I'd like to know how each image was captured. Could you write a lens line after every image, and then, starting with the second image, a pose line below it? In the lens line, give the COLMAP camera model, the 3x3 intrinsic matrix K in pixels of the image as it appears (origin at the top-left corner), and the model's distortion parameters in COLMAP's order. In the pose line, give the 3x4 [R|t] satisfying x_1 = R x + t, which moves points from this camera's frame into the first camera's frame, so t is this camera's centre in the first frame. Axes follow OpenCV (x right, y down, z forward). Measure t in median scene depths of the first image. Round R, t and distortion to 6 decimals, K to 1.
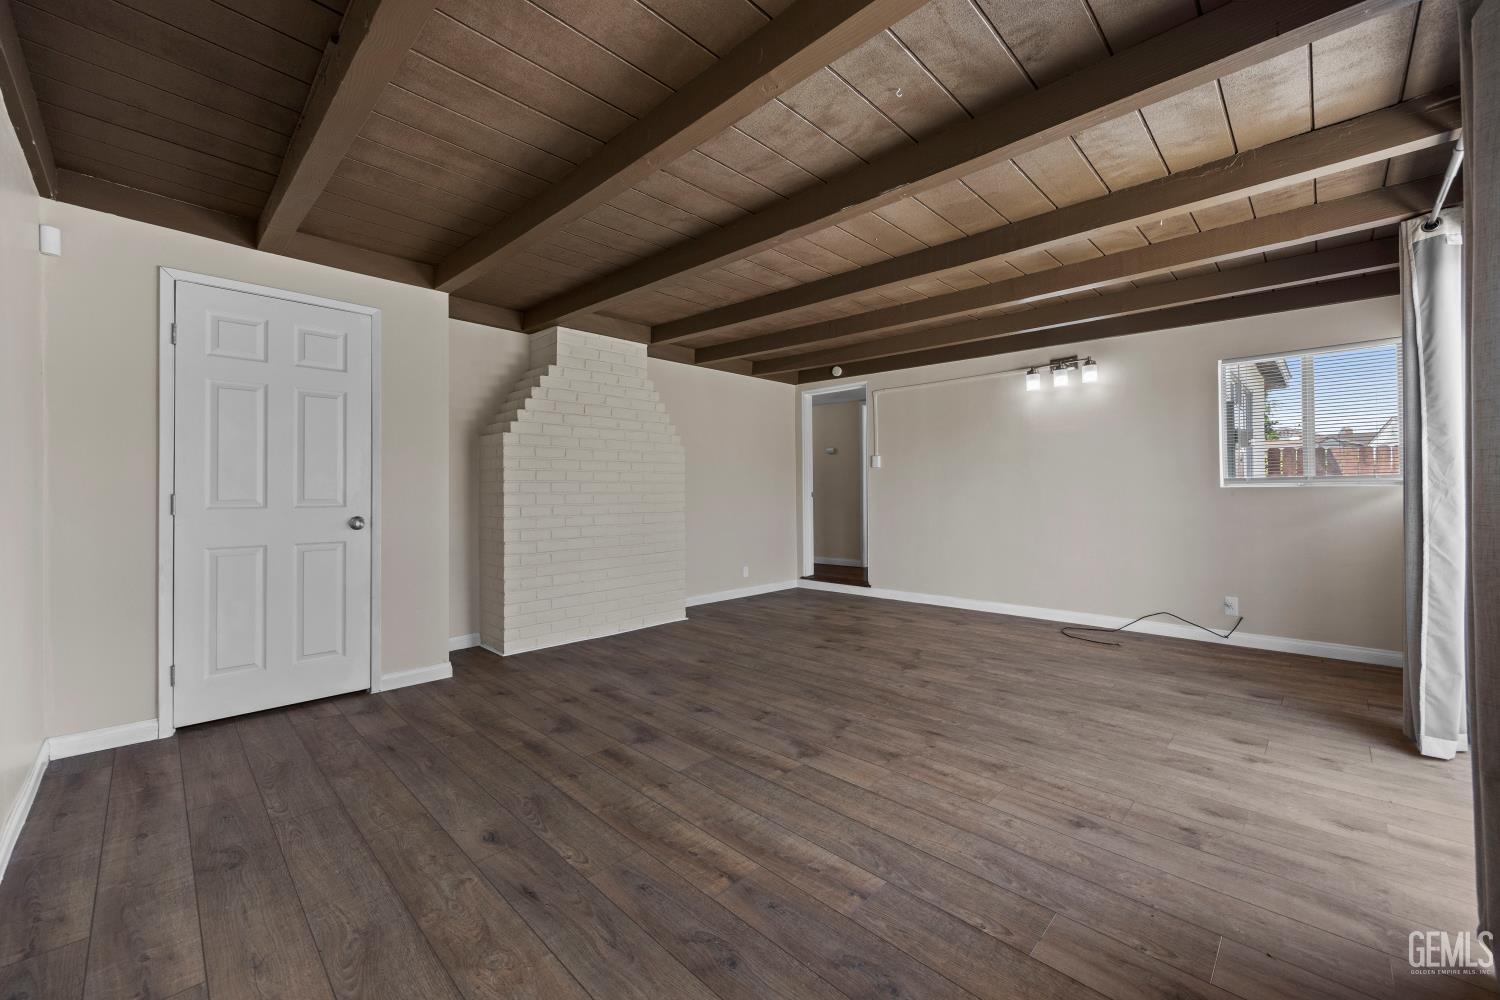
lens RADIAL K [[558.4, 0, 756.2], [0, 558.4, 508.9], [0, 0, 1]] dist [-0.011004, 0.000067]
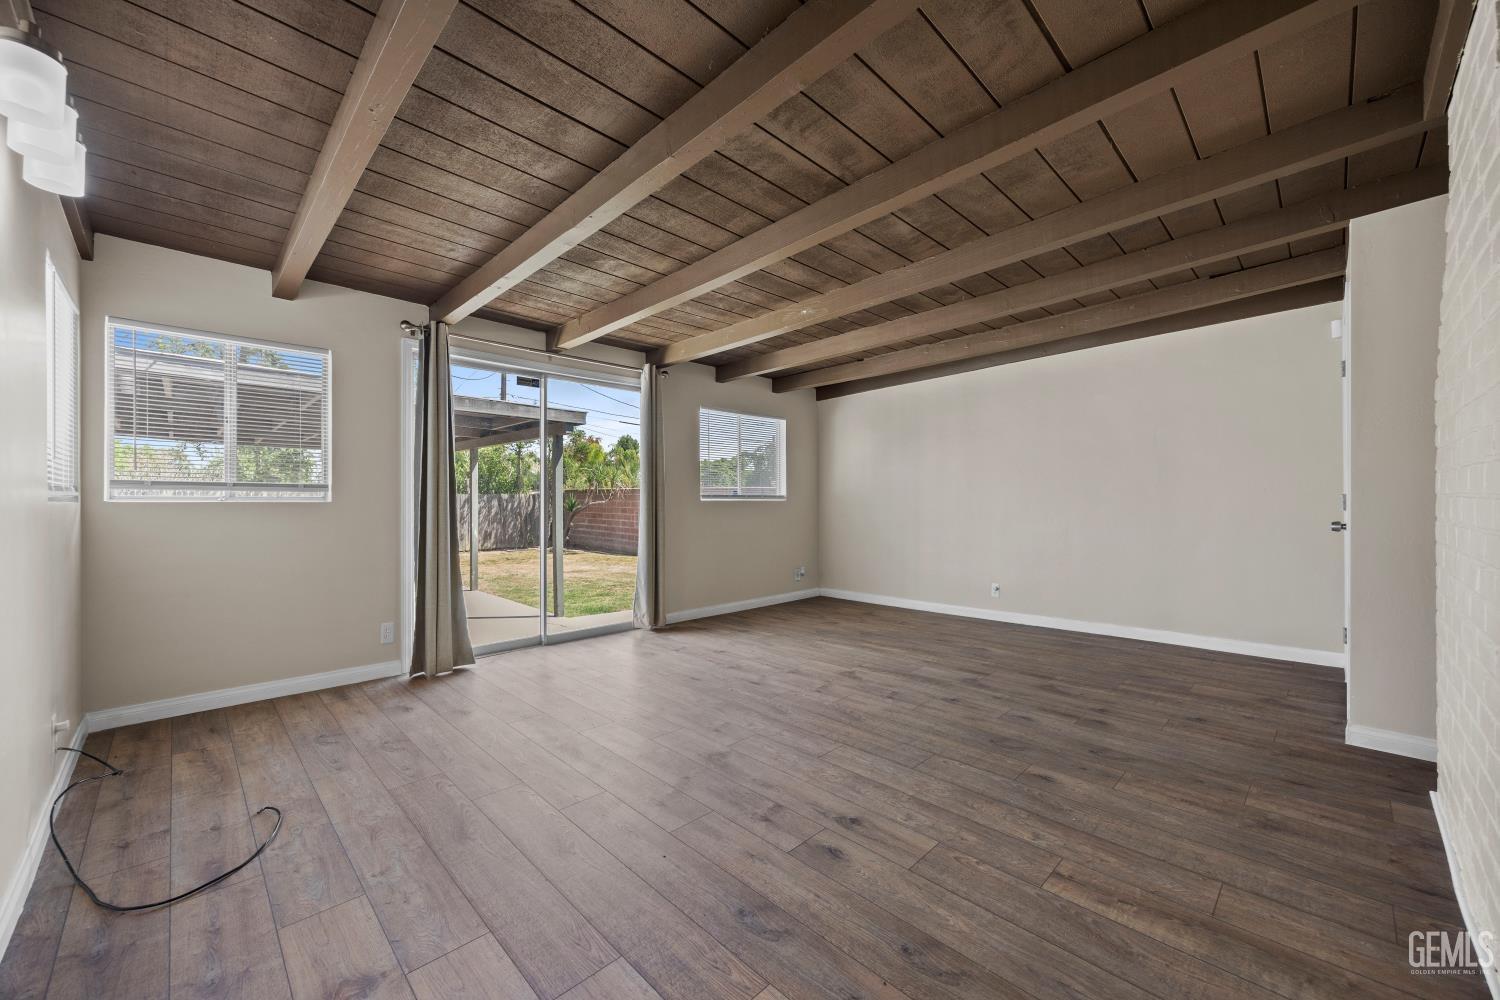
lens RADIAL K [[570.2, 0, 750.0], [0, 570.2, 500.0], [0, 0, 1]] dist [-0.005960, 0.000801]
pose [[-0.999685, 0.014976, 0.020136, 0.277554], [0.015552, 0.999465, 0.028771, -0.068436], [-0.019695, 0.029076, -0.999383, 2.190242]]
